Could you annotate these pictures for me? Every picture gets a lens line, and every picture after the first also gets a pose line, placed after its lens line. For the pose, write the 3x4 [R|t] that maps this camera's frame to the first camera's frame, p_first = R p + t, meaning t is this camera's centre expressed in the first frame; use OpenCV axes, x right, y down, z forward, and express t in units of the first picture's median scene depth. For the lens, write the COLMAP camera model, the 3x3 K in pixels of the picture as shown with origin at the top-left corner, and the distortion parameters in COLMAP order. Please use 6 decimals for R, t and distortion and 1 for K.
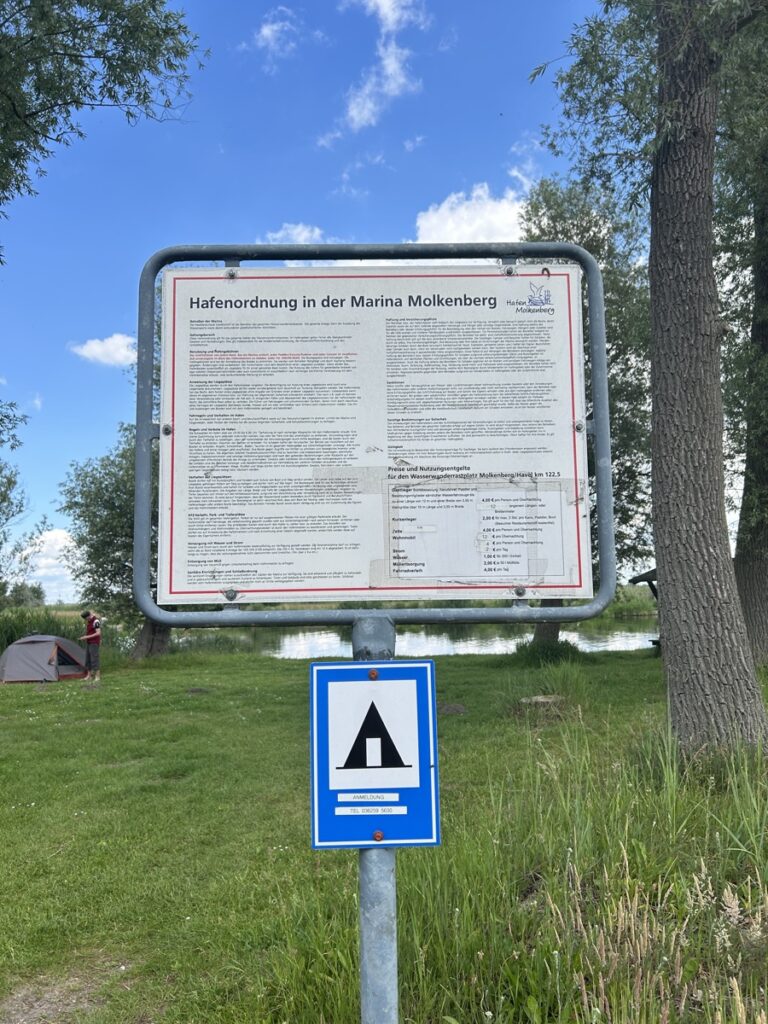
lens RADIAL K [[775.0, 0, 384.0], [0, 775.0, 512.0], [0, 0, 1]] dist [0.049280, -0.007703]
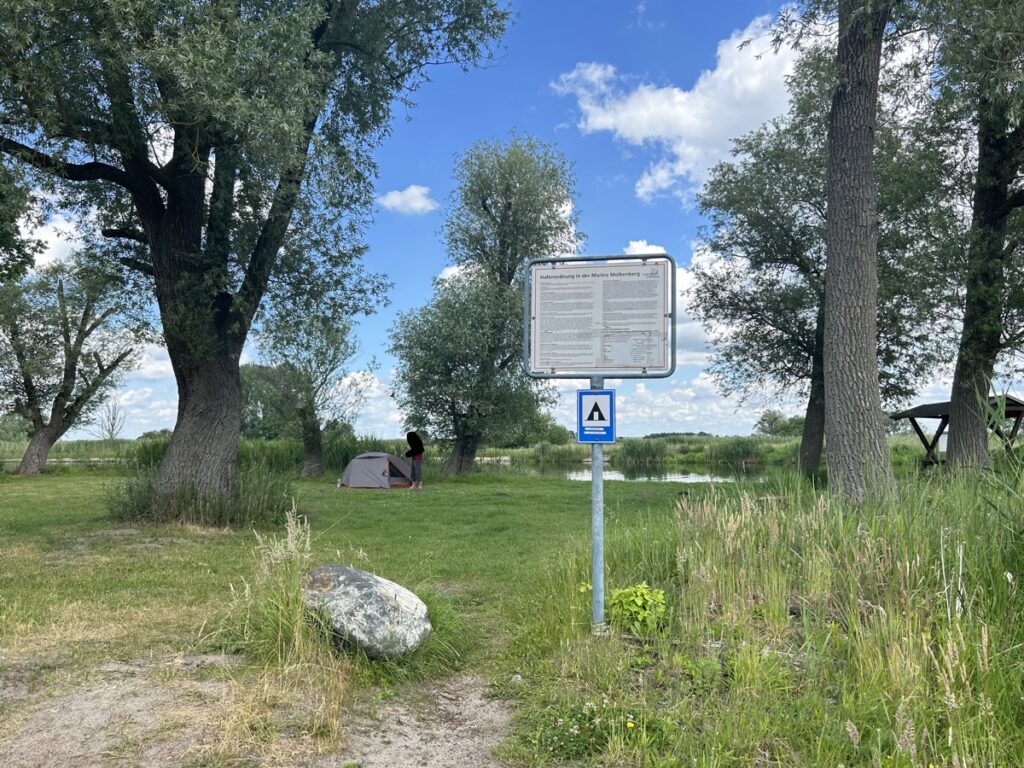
lens RADIAL K [[775.0, 0, 512.0], [0, 775.0, 384.0], [0, 0, 1]] dist [0.049280, -0.007703]
pose [[0.979149, 0.009614, -0.202917, 0.047615], [-0.002141, 0.999312, 0.037019, 0.008165], [0.203133, -0.035813, 0.978496, -0.359097]]
